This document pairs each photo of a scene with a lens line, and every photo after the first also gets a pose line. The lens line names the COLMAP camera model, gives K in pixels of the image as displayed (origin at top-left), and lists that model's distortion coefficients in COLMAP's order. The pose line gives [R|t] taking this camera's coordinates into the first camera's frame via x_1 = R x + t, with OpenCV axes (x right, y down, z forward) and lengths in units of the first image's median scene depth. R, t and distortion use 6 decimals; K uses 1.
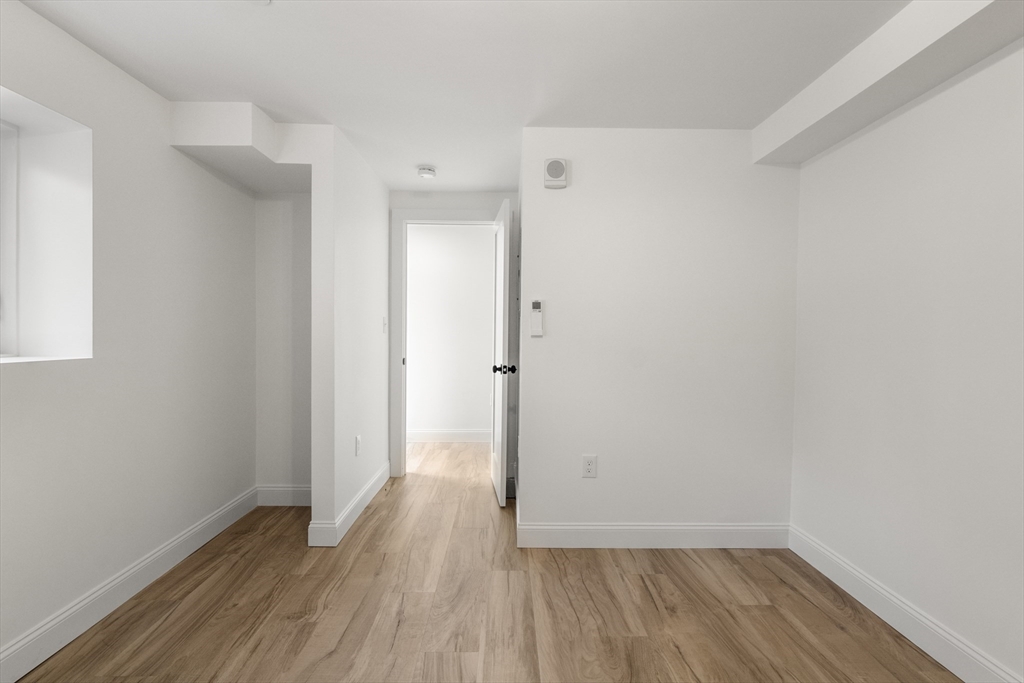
lens RADIAL K [[530.3, 0, 512.6], [0, 530.3, 332.7], [0, 0, 1]] dist [0.004336, -0.000387]
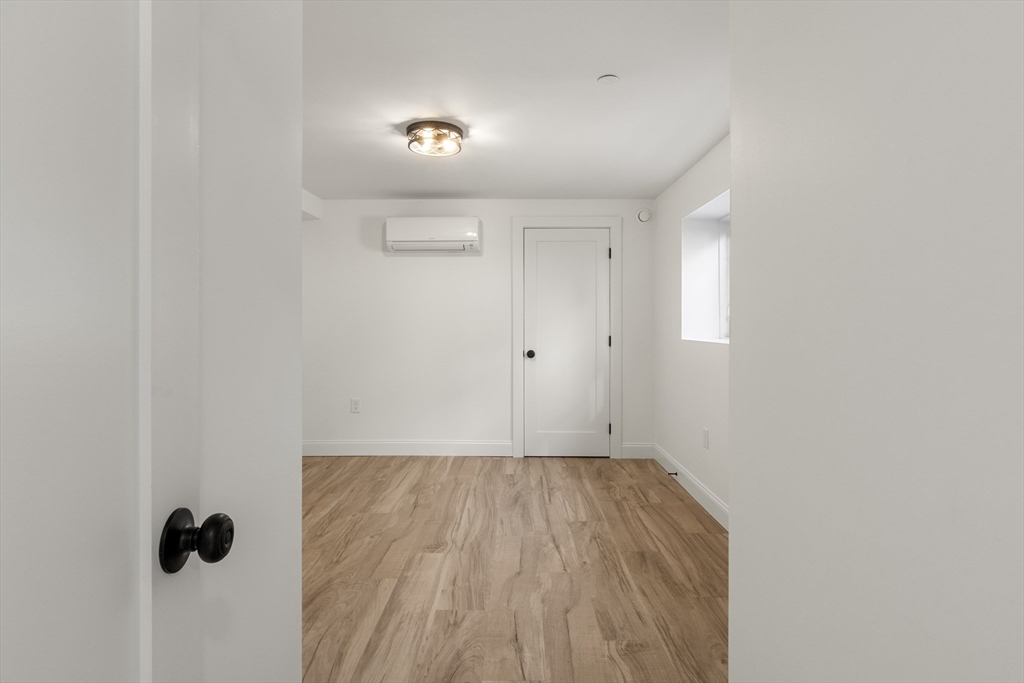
lens RADIAL K [[530.3, 0, 511.0], [0, 530.3, 337.2], [0, 0, 1]] dist [0.004336, -0.000387]
pose [[-0.999663, -0.009353, 0.024231, -0.230052], [-0.008705, 0.999605, 0.026704, -0.004920], [-0.024471, 0.026484, -0.999350, 1.984992]]
